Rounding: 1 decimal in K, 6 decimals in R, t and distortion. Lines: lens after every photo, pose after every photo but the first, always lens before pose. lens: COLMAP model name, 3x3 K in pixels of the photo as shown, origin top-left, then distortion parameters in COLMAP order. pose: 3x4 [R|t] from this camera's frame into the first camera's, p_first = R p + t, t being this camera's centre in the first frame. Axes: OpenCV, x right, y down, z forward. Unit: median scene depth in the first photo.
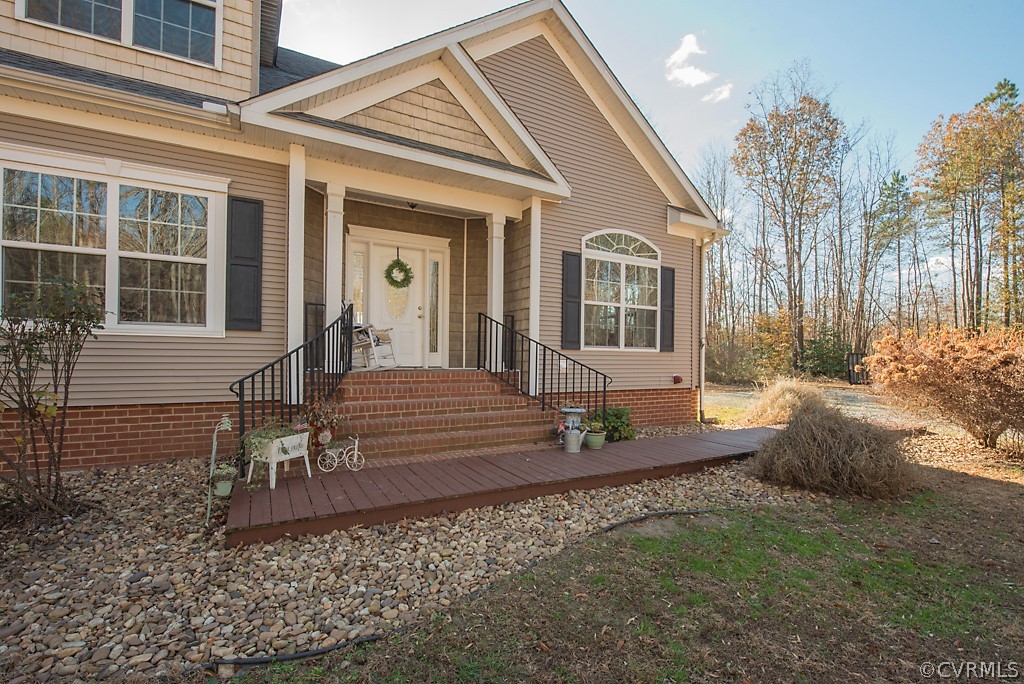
lens RADIAL K [[453.1, 0, 505.7], [0, 453.1, 357.1], [0, 0, 1]] dist [-0.007989, -0.000920]
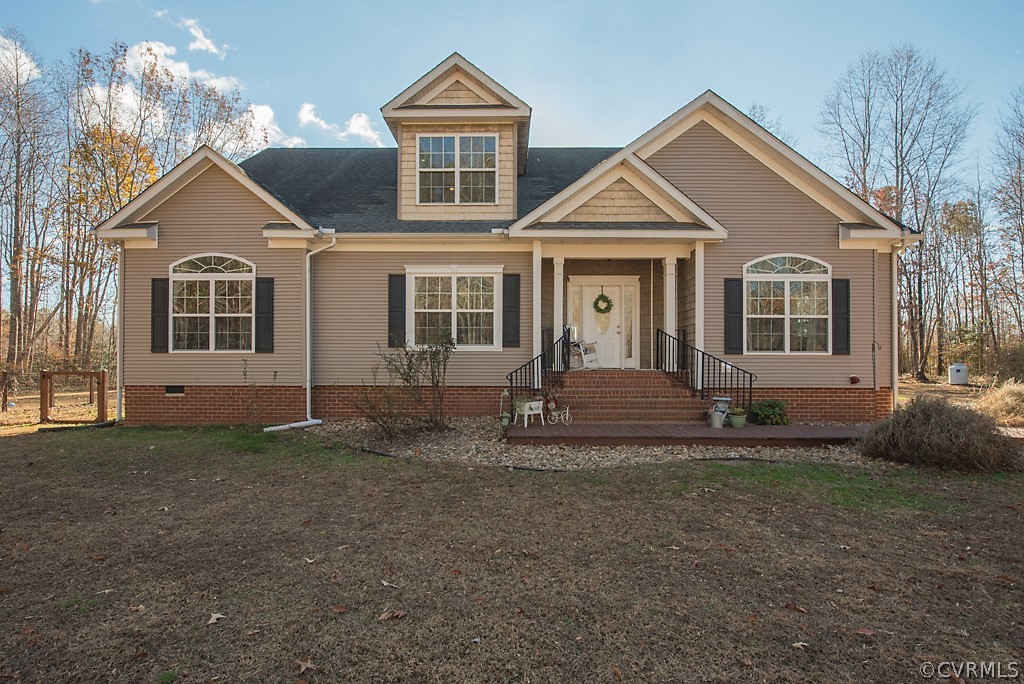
lens RADIAL K [[453.1, 0, 505.7], [0, 453.1, 357.1], [0, 0, 1]] dist [-0.007989, -0.000920]
pose [[0.867899, -0.013135, -0.496568, 0.248613], [0.006186, 0.999859, -0.015637, 0.007814], [0.496703, 0.010500, 0.867857, -0.481171]]
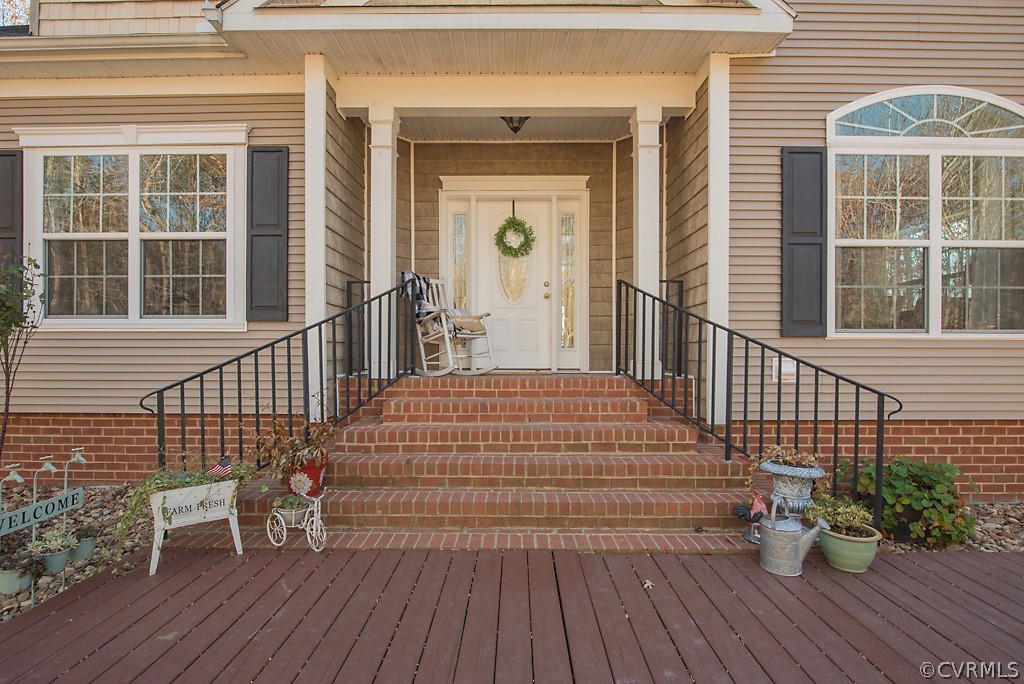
lens RADIAL K [[453.1, 0, 505.7], [0, 453.1, 357.1], [0, 0, 1]] dist [-0.007989, -0.000920]
pose [[0.868530, -0.005826, -0.495602, 0.119384], [0.007428, 0.999972, 0.001263, 0.002502], [0.495580, -0.004778, 0.868549, 0.443049]]
